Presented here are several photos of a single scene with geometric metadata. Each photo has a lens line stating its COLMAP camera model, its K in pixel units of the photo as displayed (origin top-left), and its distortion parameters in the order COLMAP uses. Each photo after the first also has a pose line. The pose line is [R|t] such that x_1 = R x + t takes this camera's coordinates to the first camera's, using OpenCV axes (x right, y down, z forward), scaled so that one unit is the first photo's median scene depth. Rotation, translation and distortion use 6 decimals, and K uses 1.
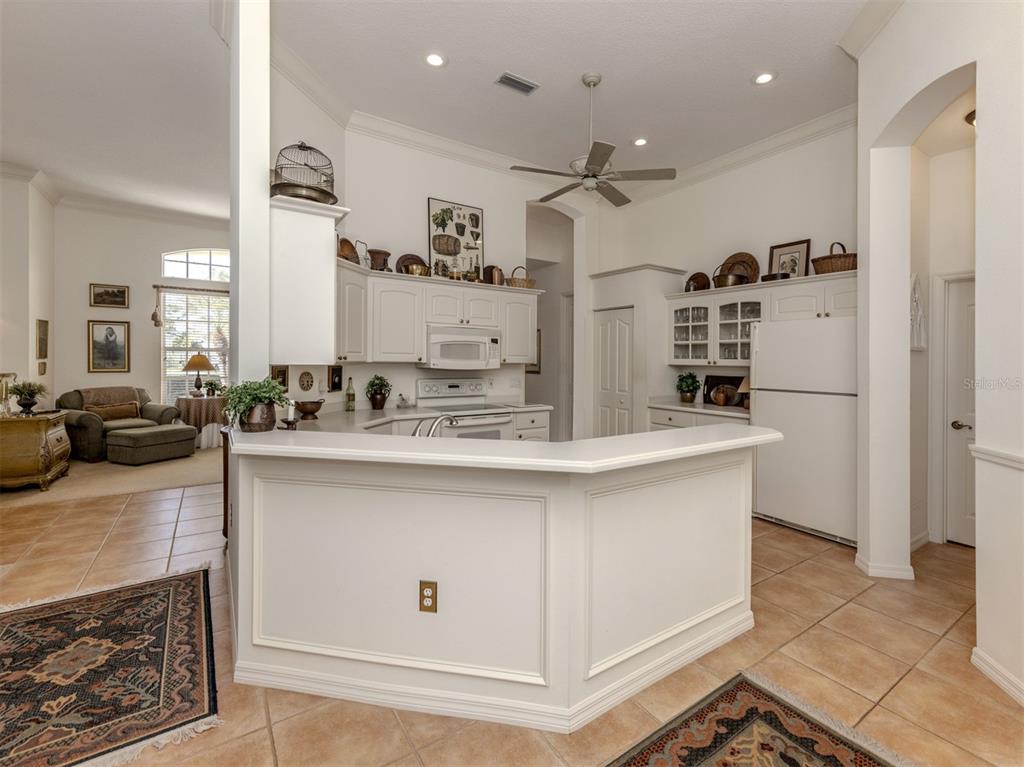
lens RADIAL K [[443.0, 0, 521.6], [0, 443.0, 356.0], [0, 0, 1]] dist [0.001746, 0.000390]
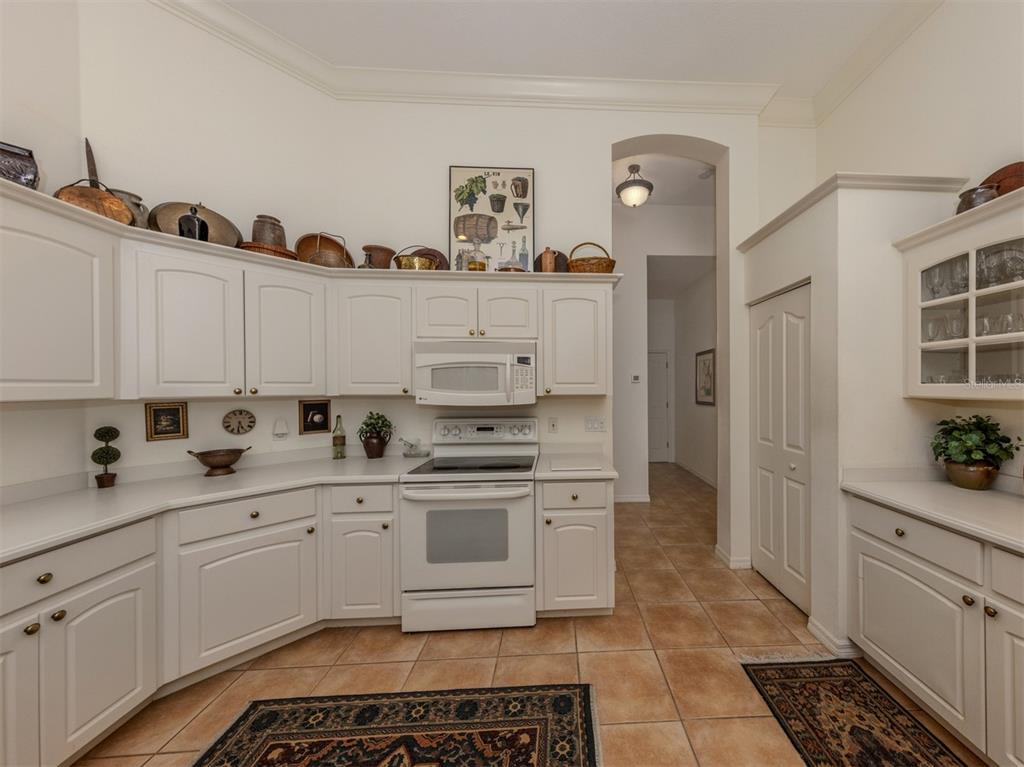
lens RADIAL K [[353.3, 0, 574.5], [0, 353.3, 385.0], [0, 0, 1]] dist [0.002347, 0.000081]
pose [[0.869112, -0.014438, -0.494404, 0.239682], [0.015162, 0.999882, -0.002544, 0.003467], [0.494382, -0.005285, 0.869229, 0.578656]]
